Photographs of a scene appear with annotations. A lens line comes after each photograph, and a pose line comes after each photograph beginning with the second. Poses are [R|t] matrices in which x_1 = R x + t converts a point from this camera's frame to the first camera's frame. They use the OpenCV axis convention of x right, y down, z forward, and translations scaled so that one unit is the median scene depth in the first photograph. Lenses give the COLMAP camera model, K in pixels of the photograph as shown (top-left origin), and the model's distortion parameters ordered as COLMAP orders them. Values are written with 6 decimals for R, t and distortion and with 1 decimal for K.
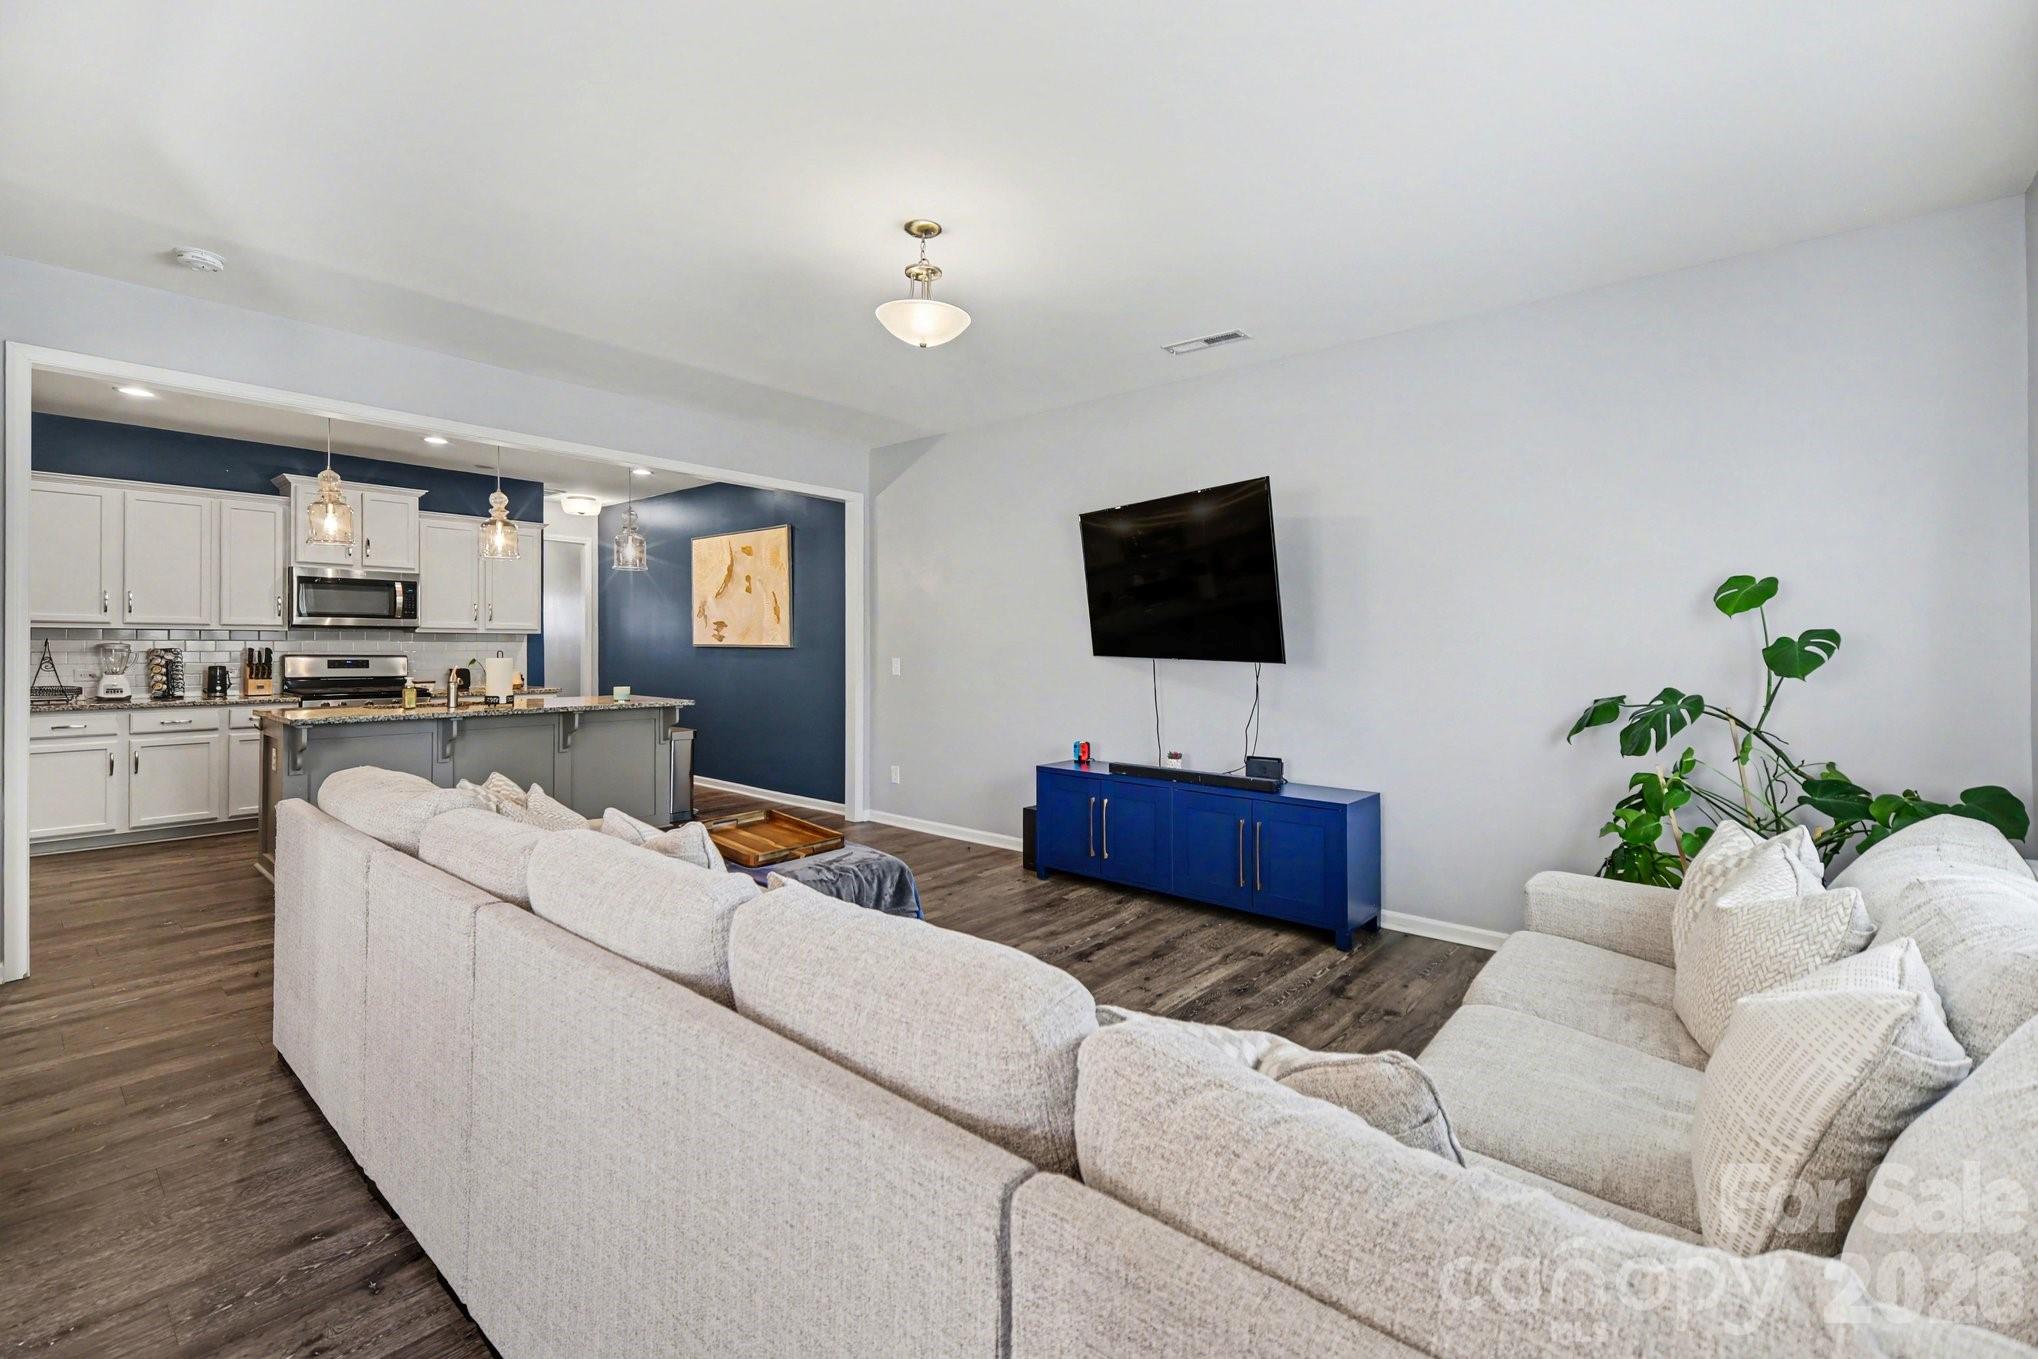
lens RADIAL K [[857.7, 0, 1015.2], [0, 857.7, 636.9], [0, 0, 1]] dist [0.011949, -0.005711]
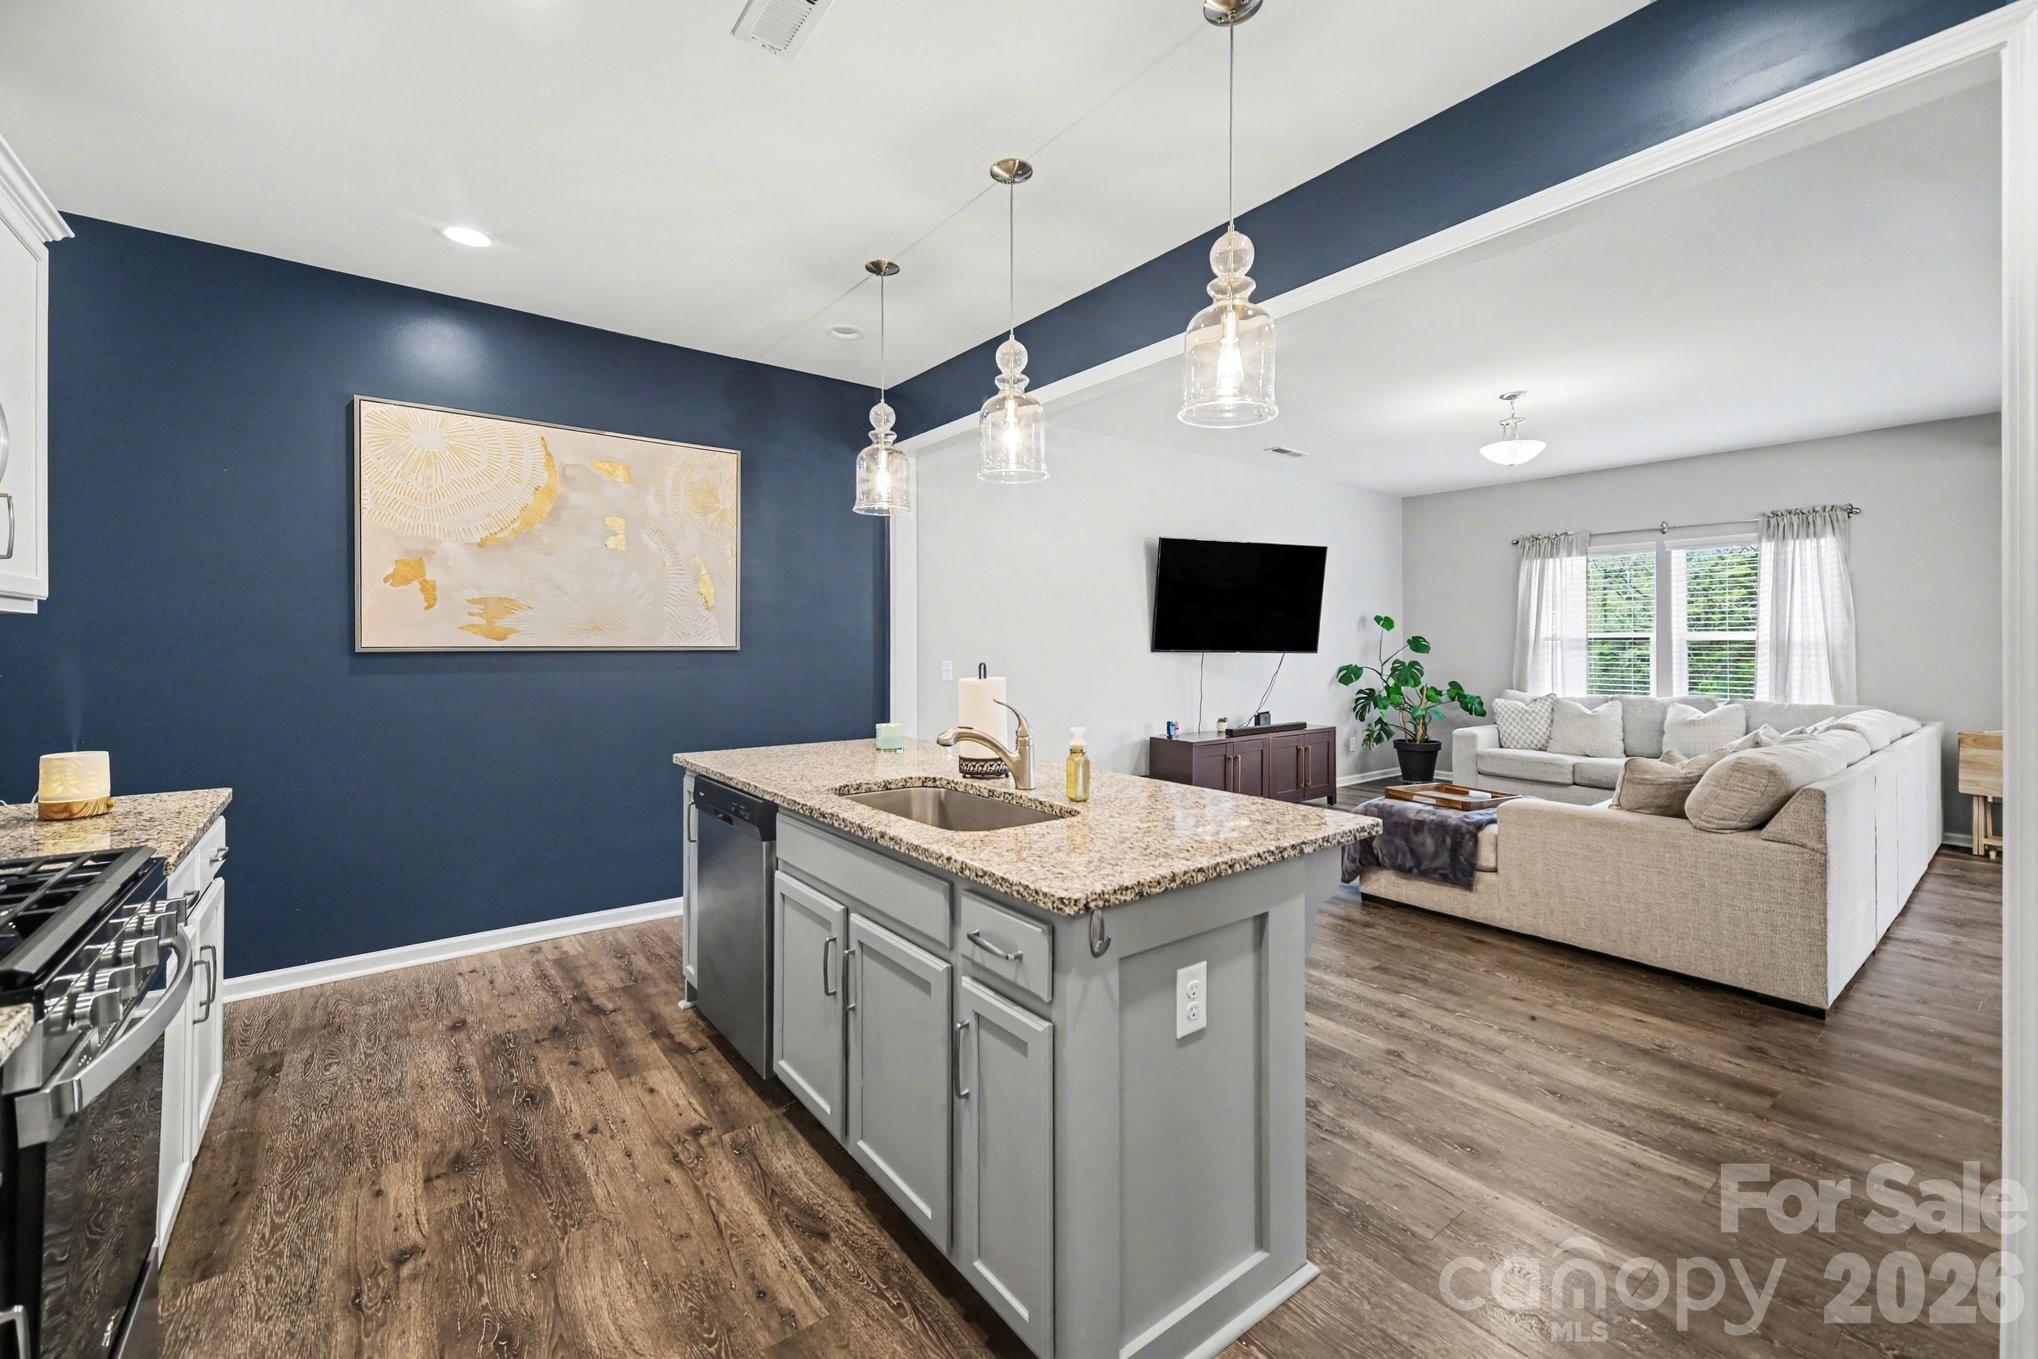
lens RADIAL K [[857.7, 0, 1015.2], [0, 857.7, 636.9], [0, 0, 1]] dist [0.011949, -0.005711]
pose [[0.205417, 0.001352, 0.978674, -0.977038], [-0.007713, 0.999970, 0.000238, 0.002065], [-0.978644, -0.007597, 0.205421, 0.786737]]
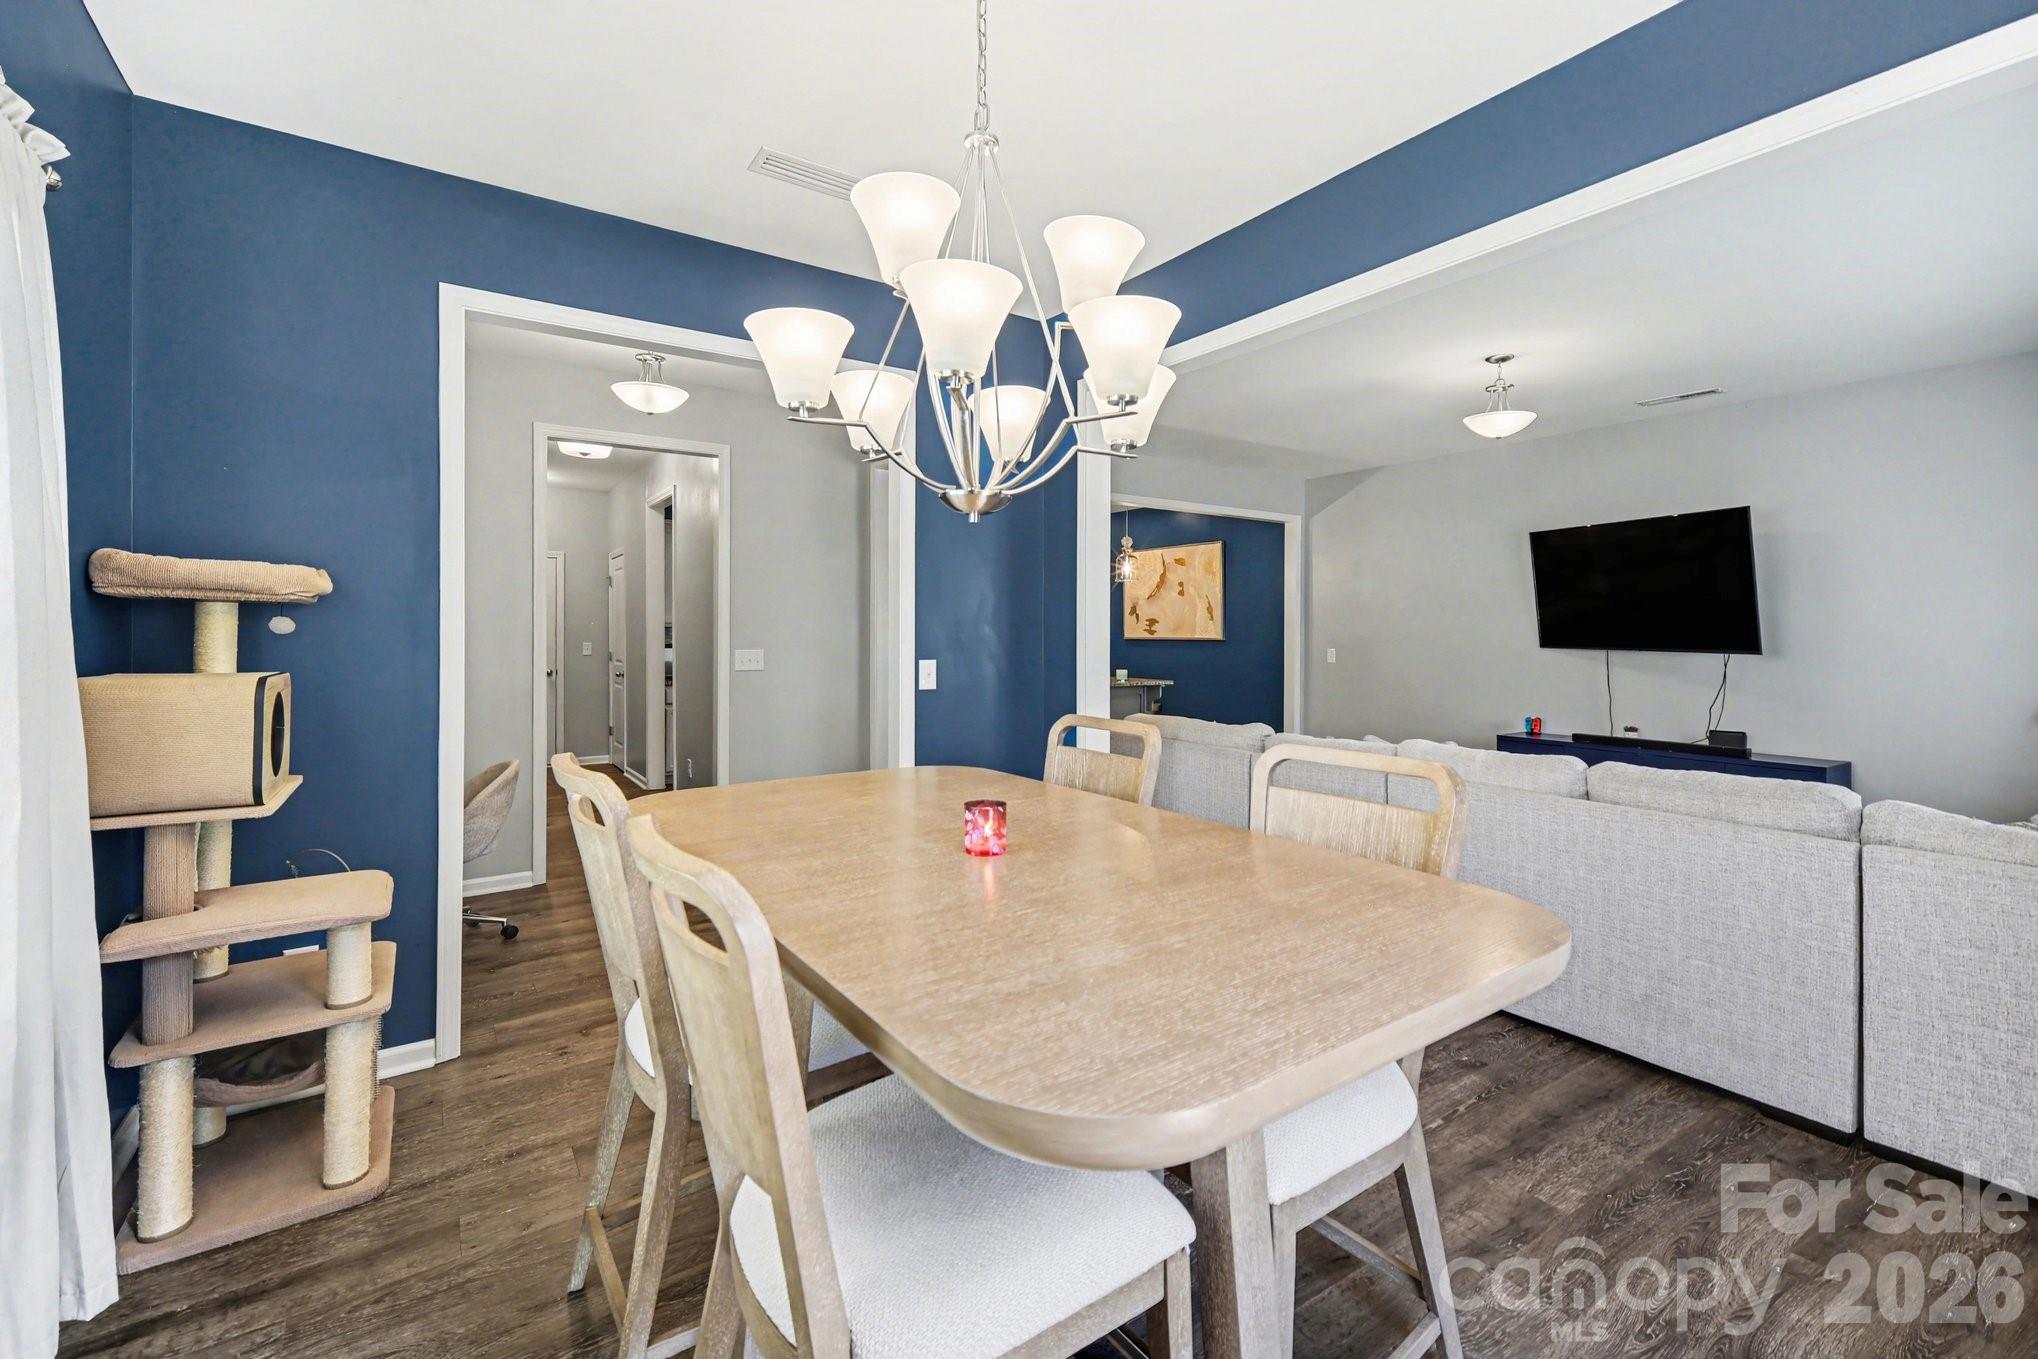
lens RADIAL K [[845.6, 0, 1021.0], [0, 845.6, 646.1], [0, 0, 1]] dist [-0.001691, 0.000073]
pose [[0.961574, -0.001120, -0.274543, -0.242640], [0.008314, 0.999652, 0.025044, -0.013711], [0.274420, -0.026364, 0.961249, -0.301388]]
